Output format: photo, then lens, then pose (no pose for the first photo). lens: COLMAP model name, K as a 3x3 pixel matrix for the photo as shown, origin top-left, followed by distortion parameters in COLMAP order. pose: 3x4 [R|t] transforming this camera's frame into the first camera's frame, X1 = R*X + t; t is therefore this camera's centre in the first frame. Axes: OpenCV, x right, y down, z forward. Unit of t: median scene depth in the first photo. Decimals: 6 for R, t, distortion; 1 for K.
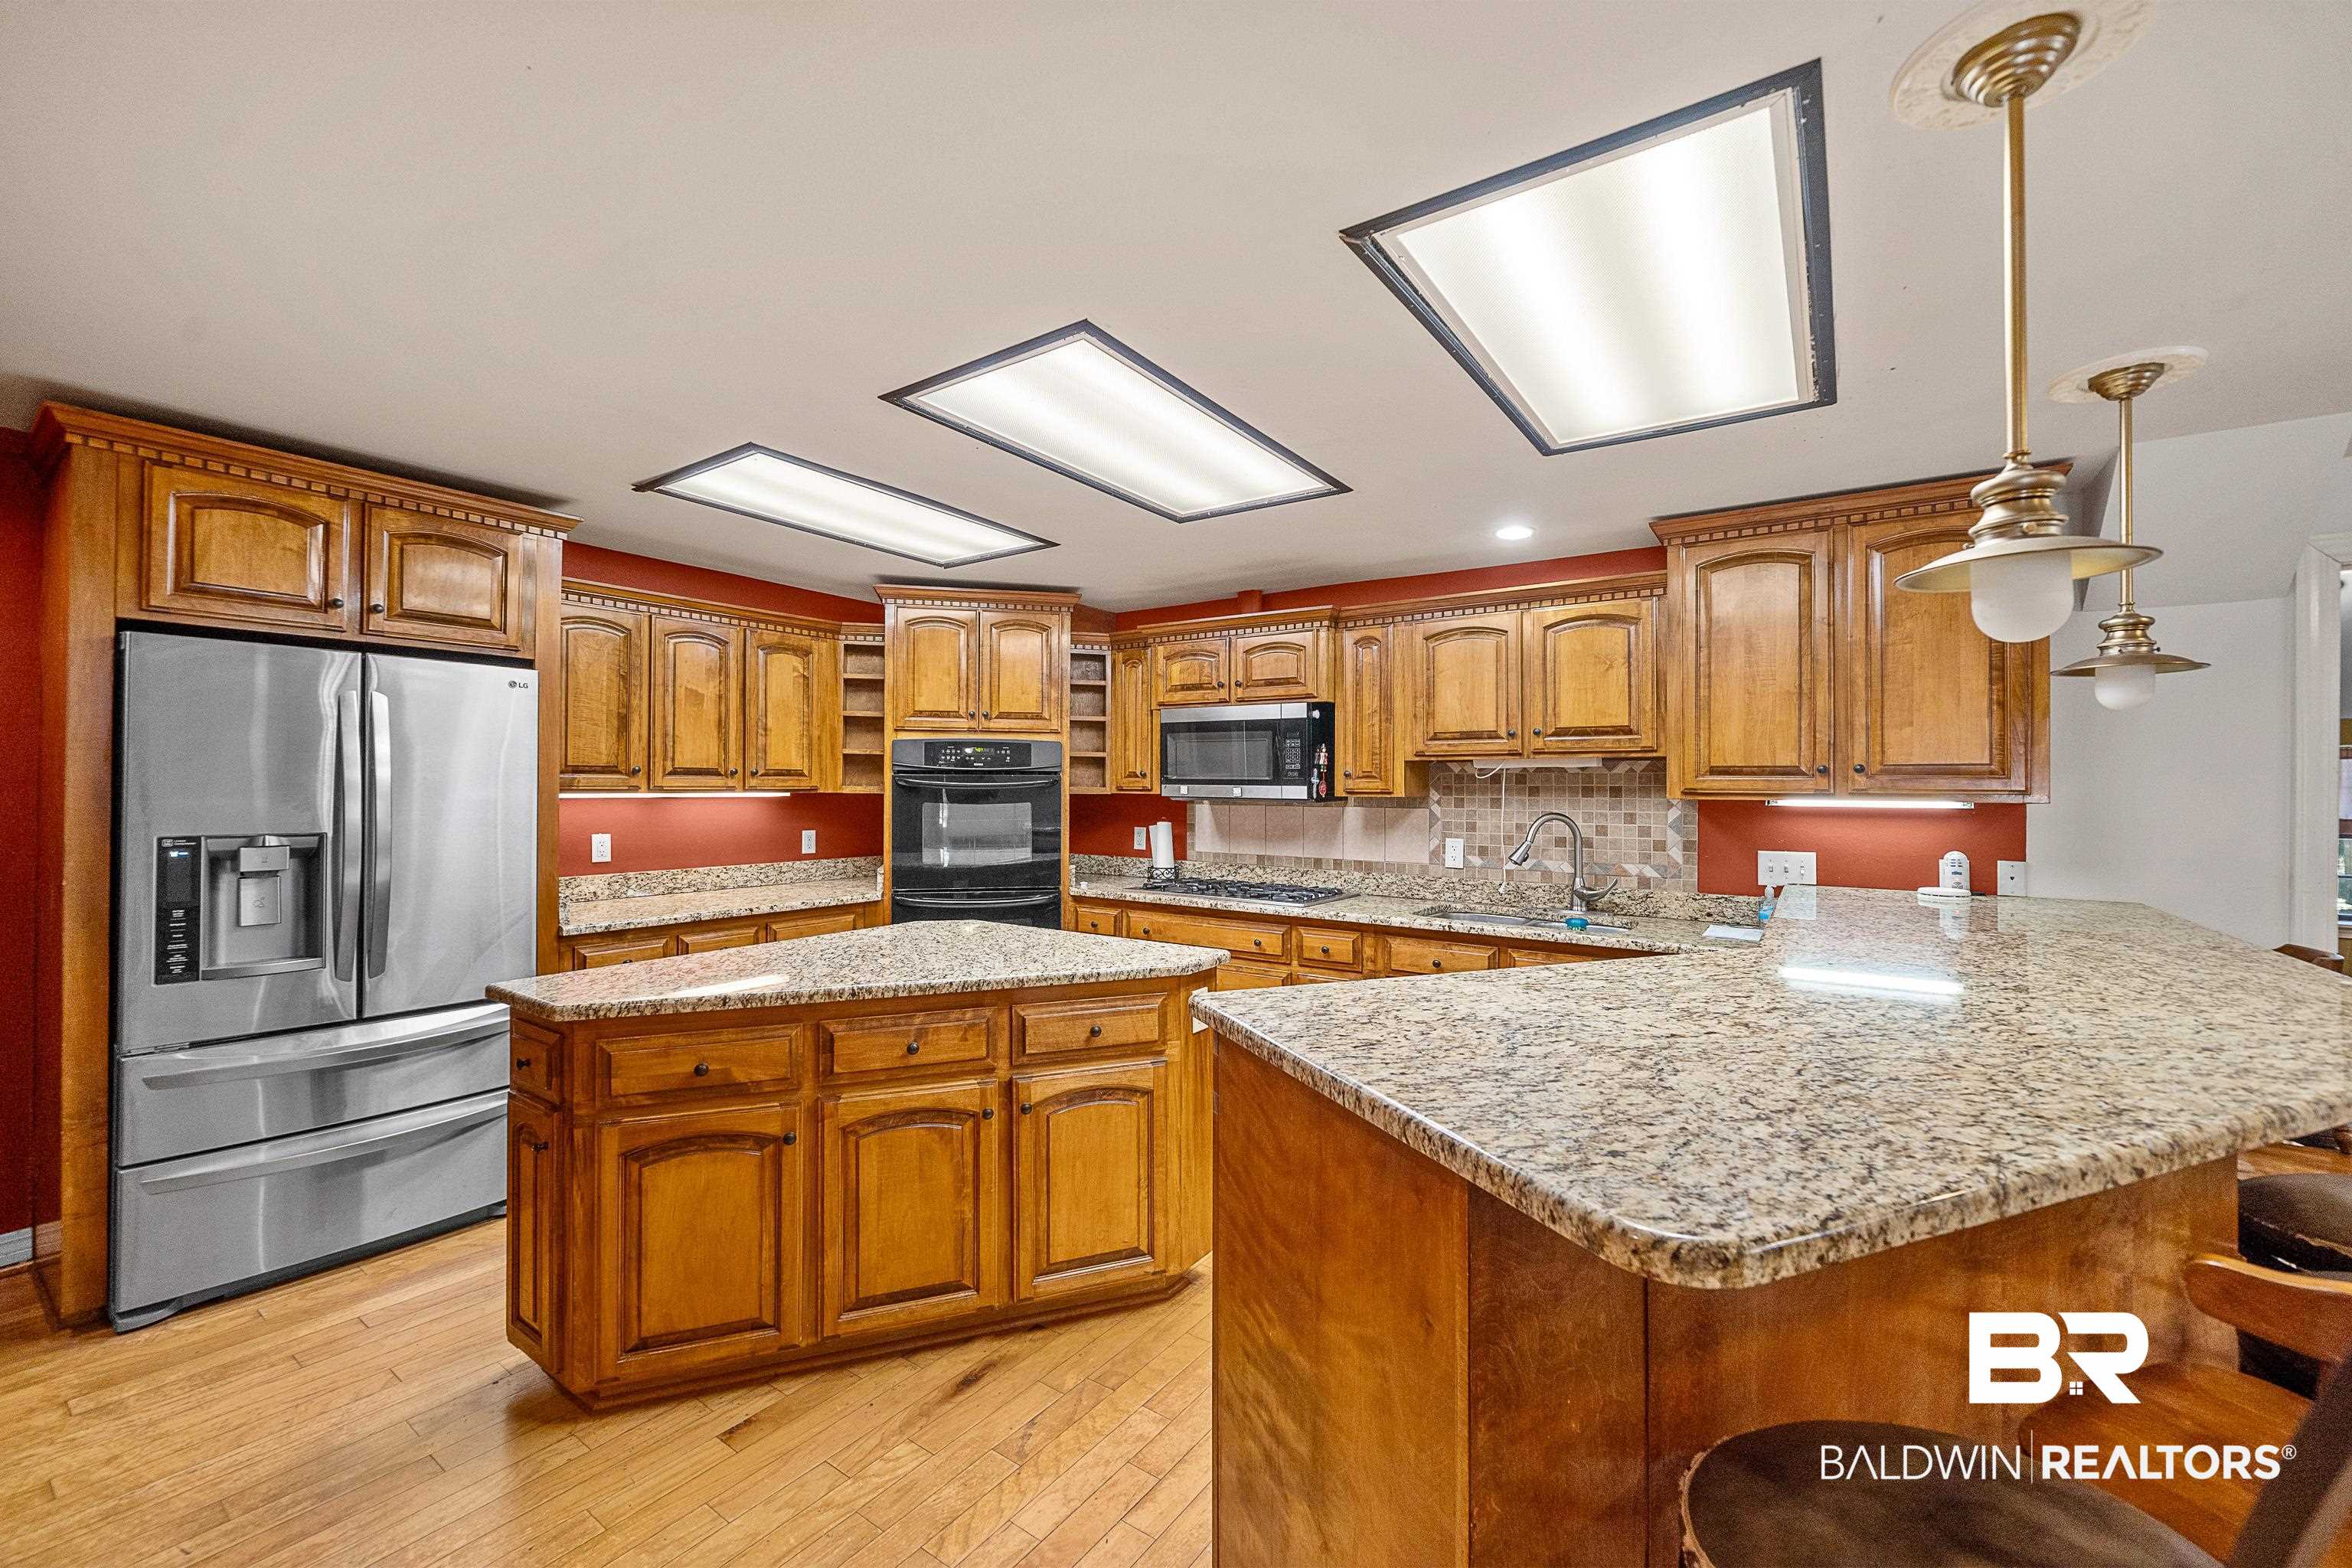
lens RADIAL K [[937.8, 0, 1184.9], [0, 937.8, 795.7], [0, 0, 1]] dist [-0.001704, 0.000378]
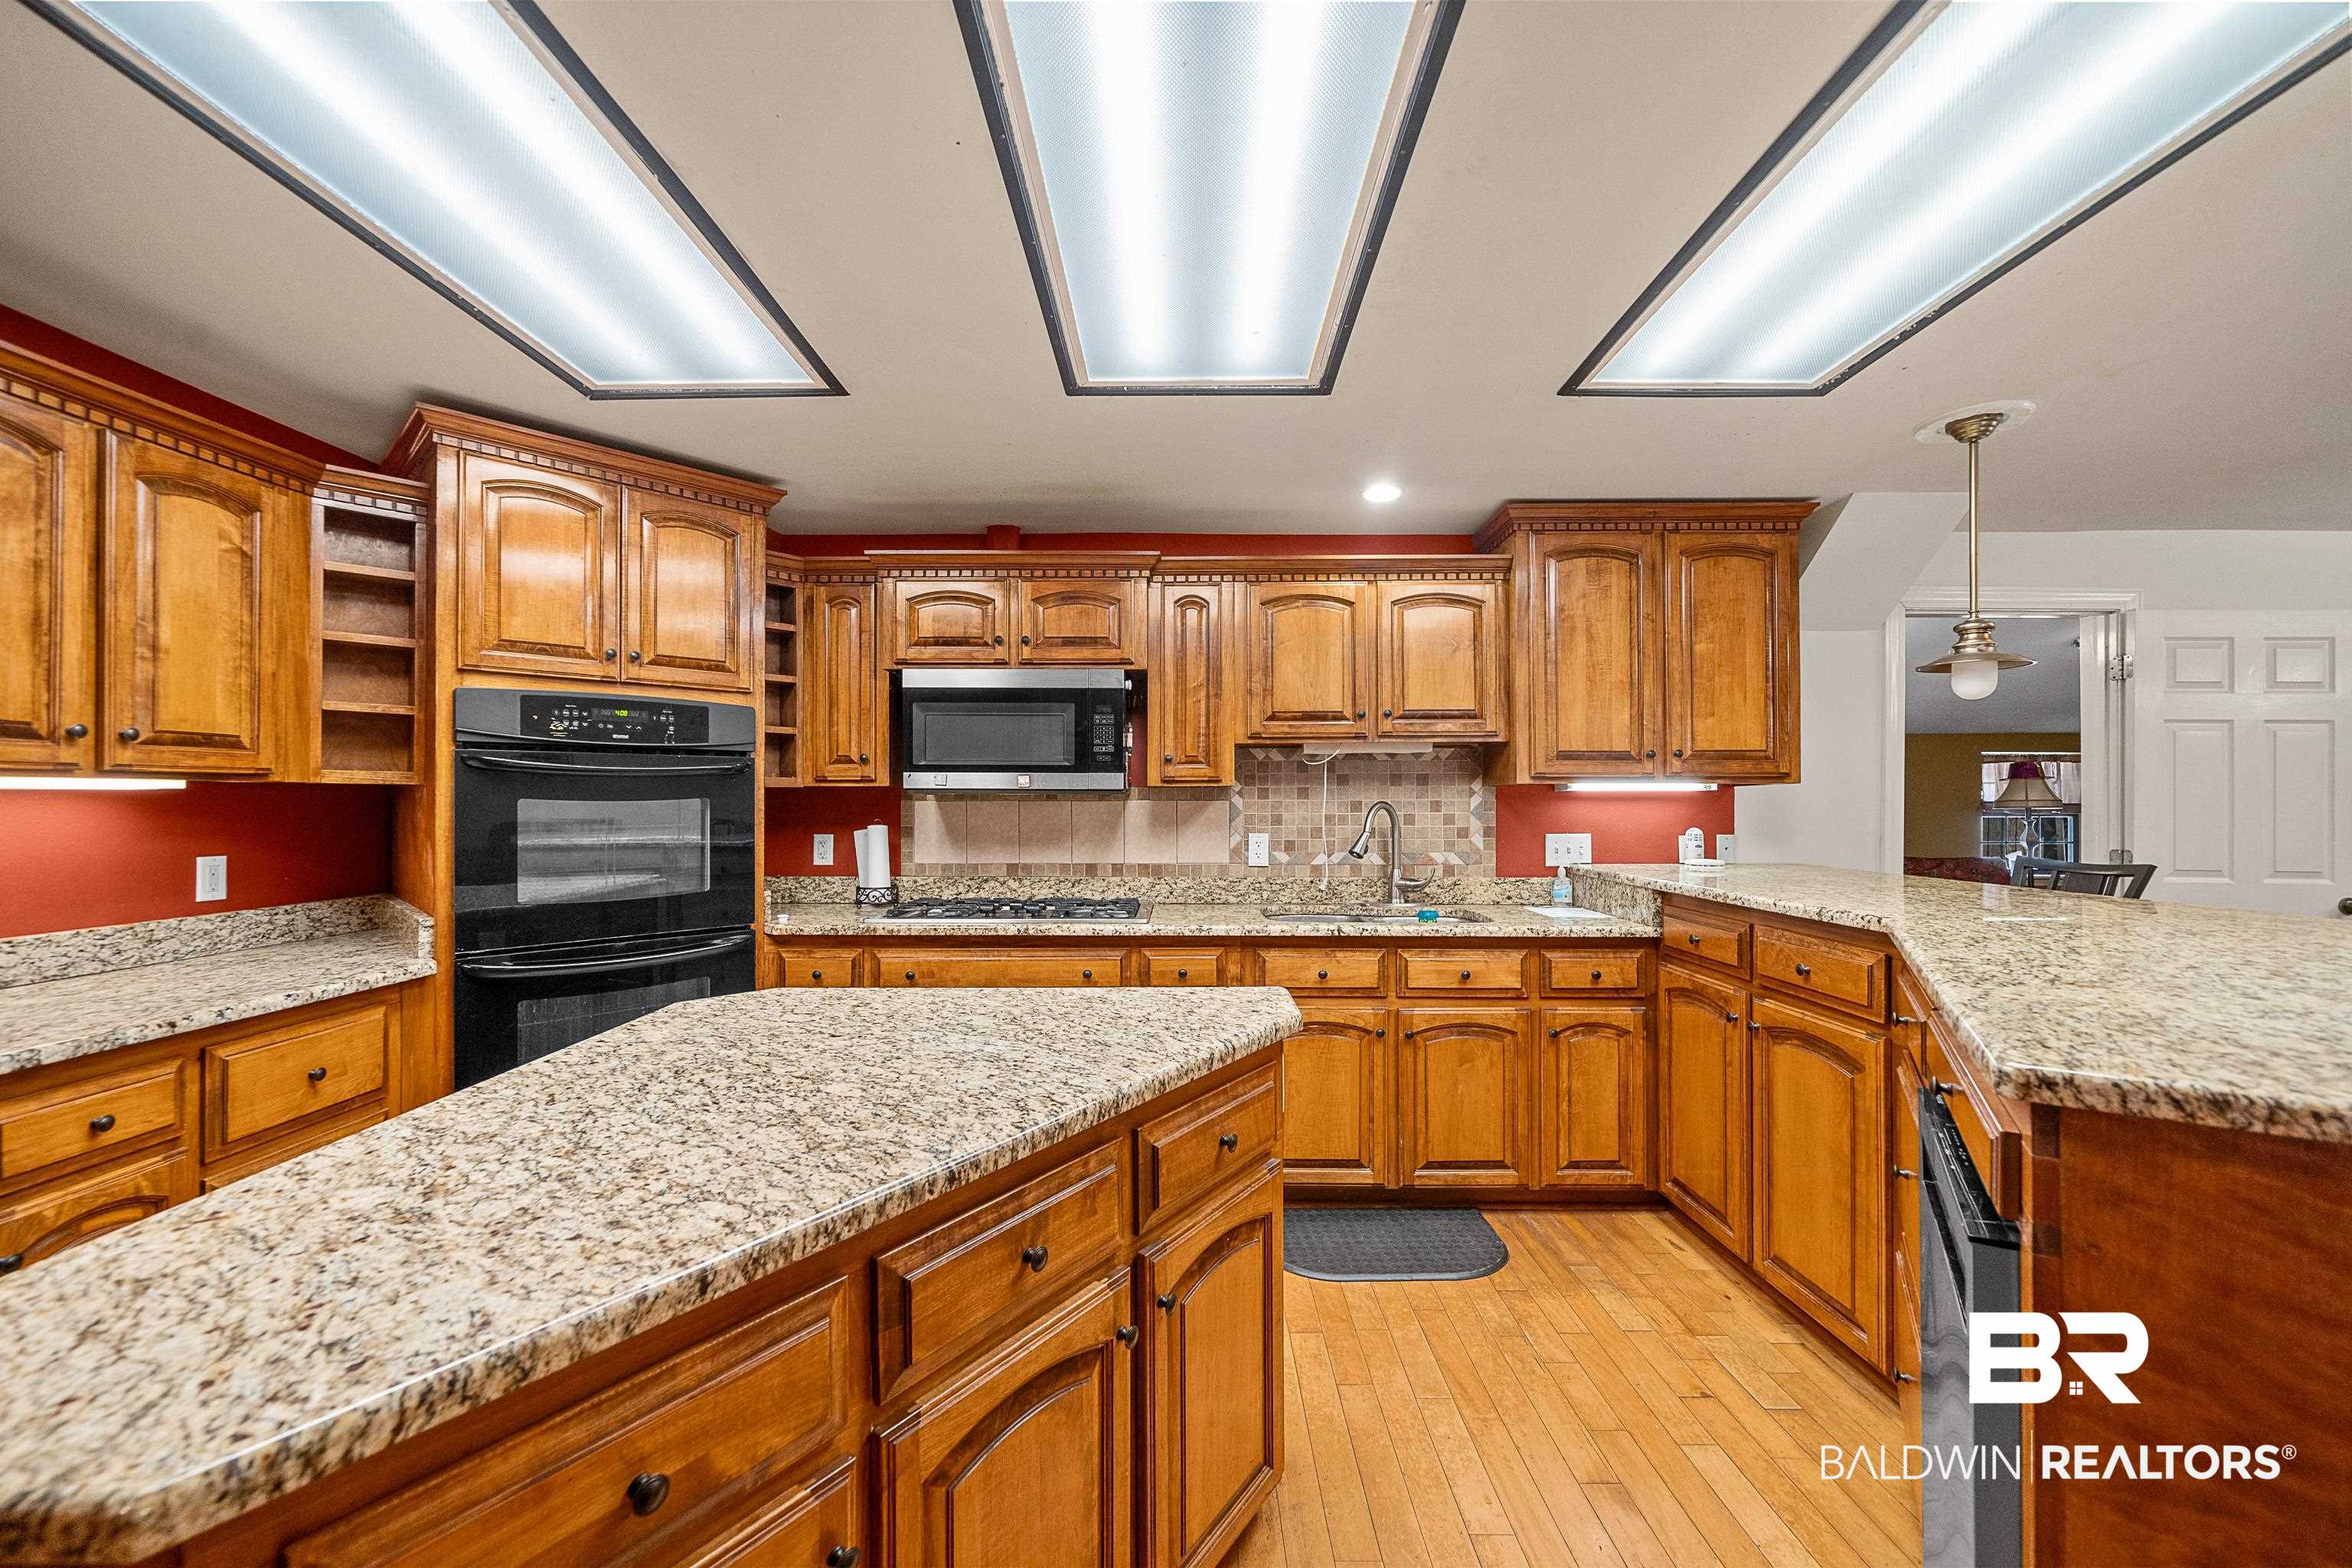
lens RADIAL K [[937.8, 0, 1173.8], [0, 937.8, 804.2], [0, 0, 1]] dist [-0.001704, 0.000378]
pose [[0.829287, -0.010757, 0.558719, -0.287864], [0.012329, 0.999924, 0.000953, 0.016339], [-0.558687, 0.006098, 0.829356, 0.310869]]
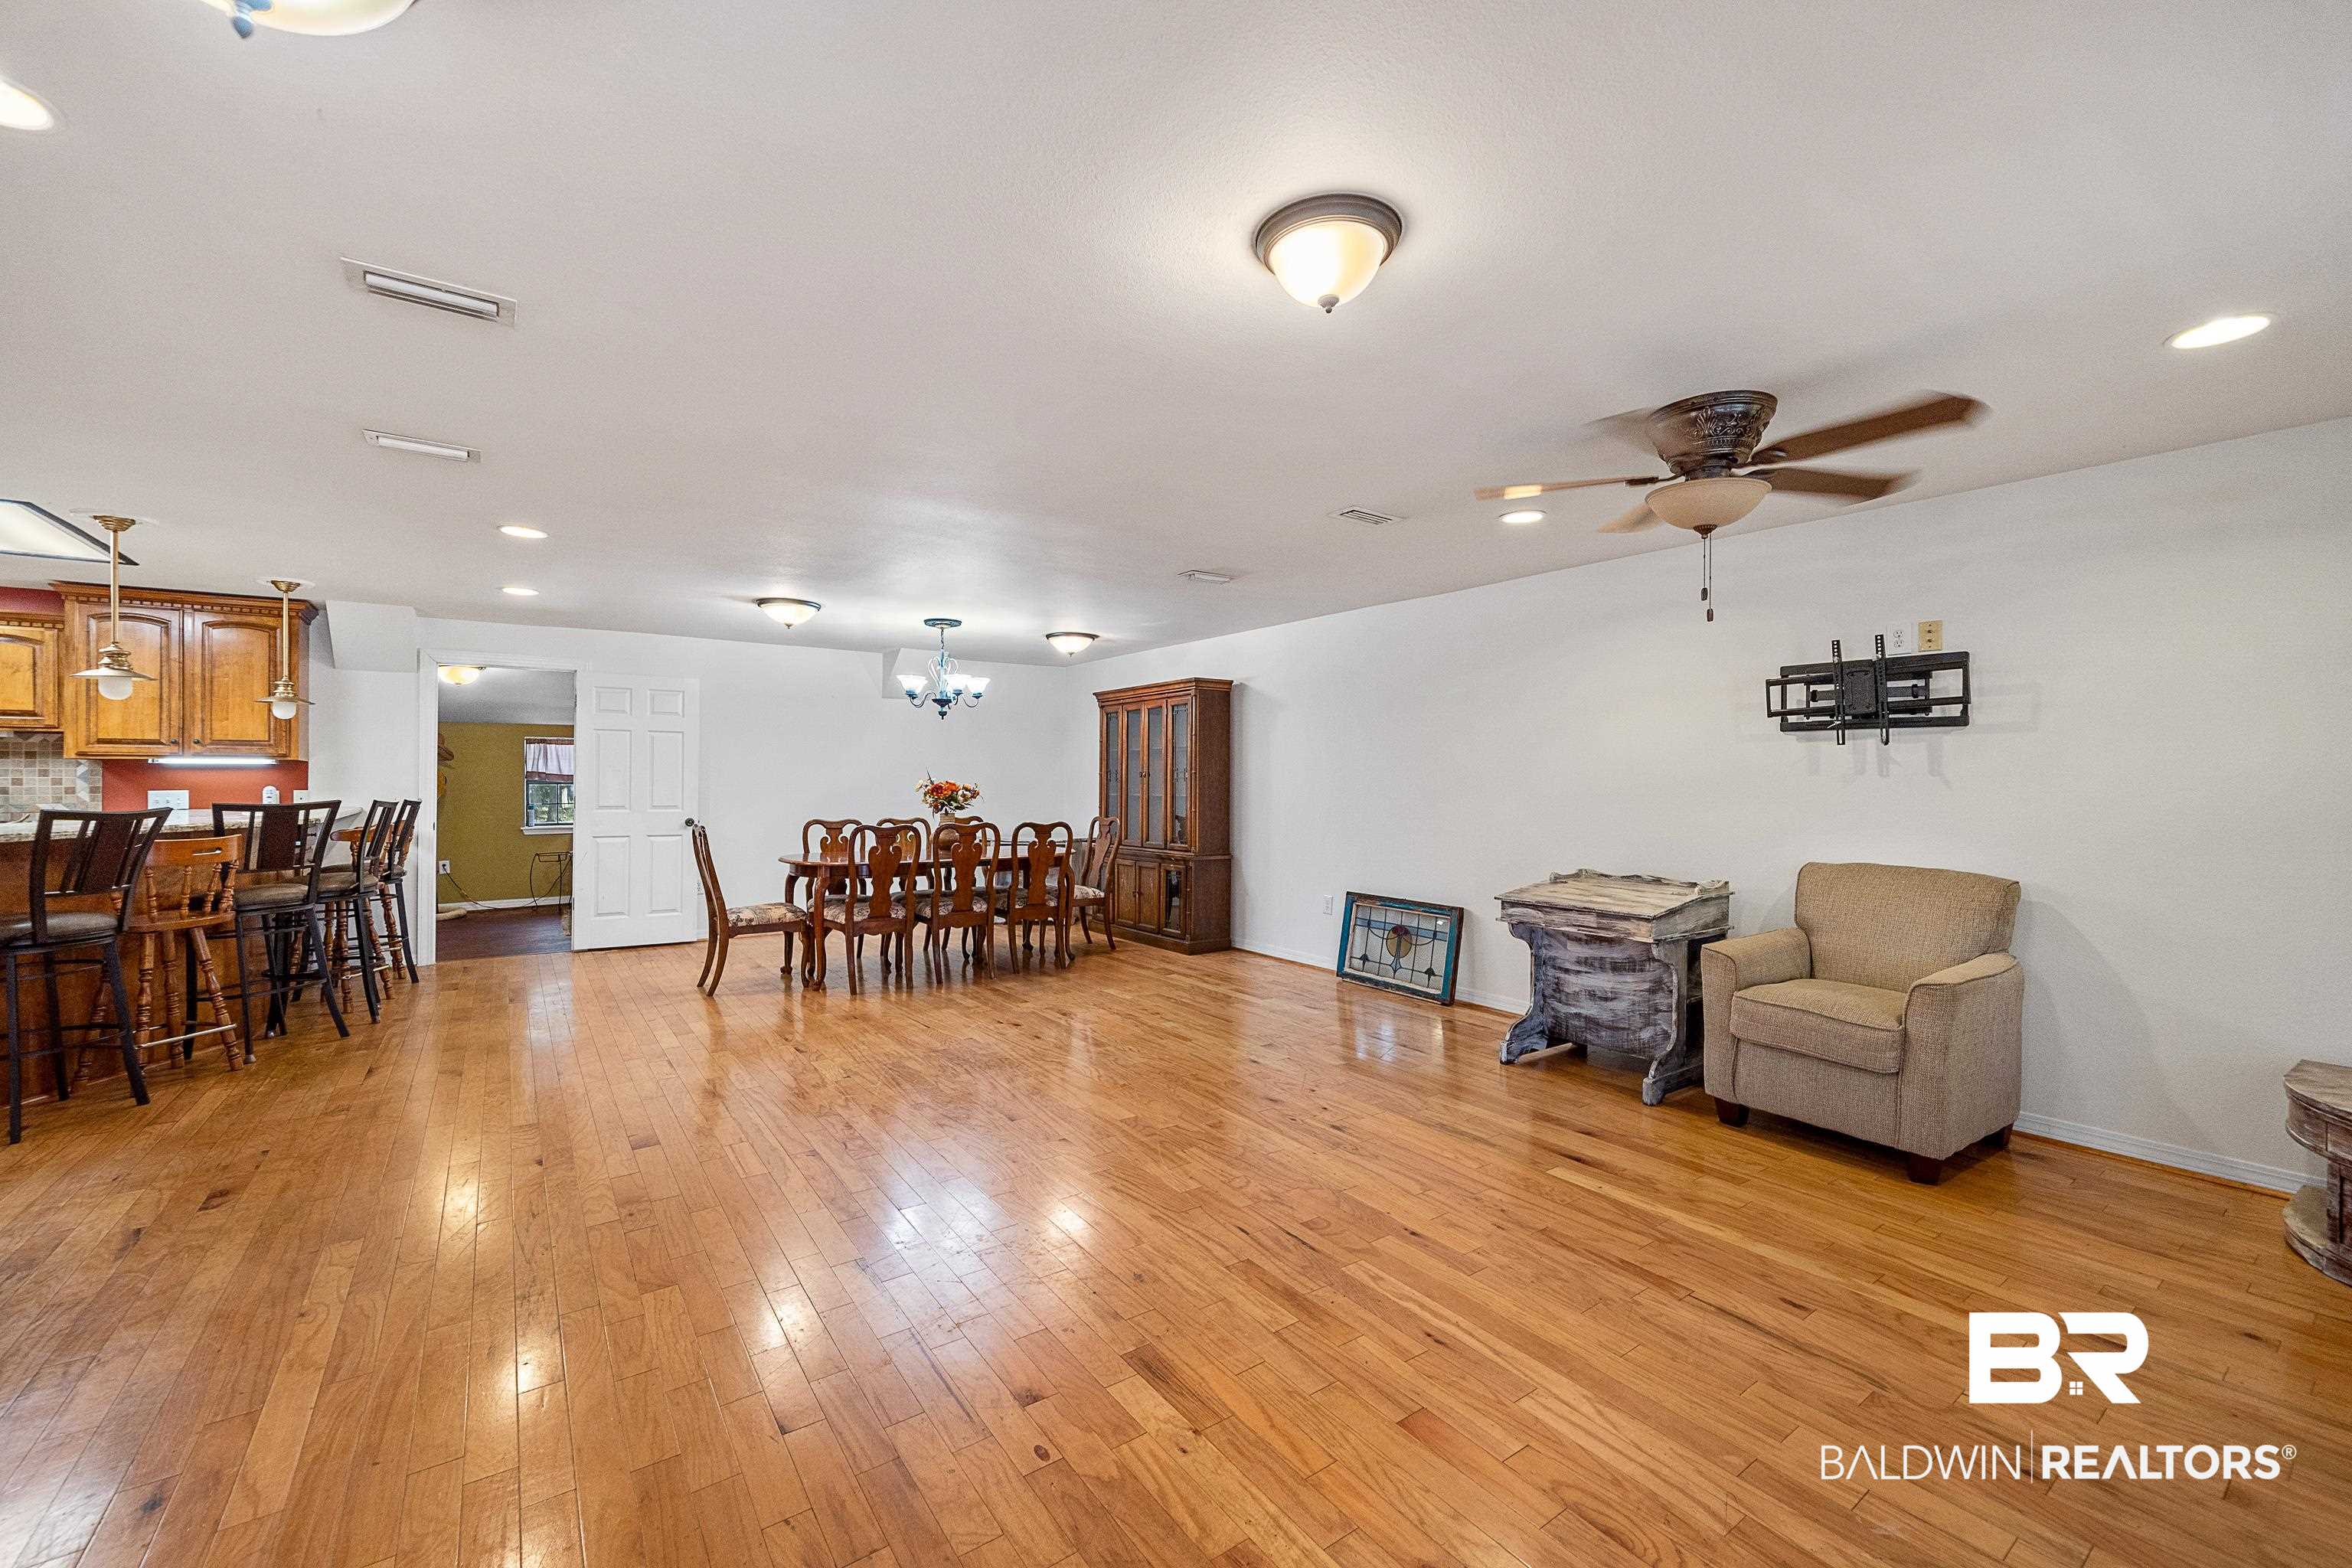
lens RADIAL K [[937.8, 0, 1219.0], [0, 937.8, 785.9], [0, 0, 1]] dist [-0.001704, 0.000378]
pose [[0.304638, -0.015027, 0.952350, -0.323459], [0.017729, 0.999792, 0.010104, 0.055137], [-0.952303, 0.013806, 0.304841, -1.079799]]
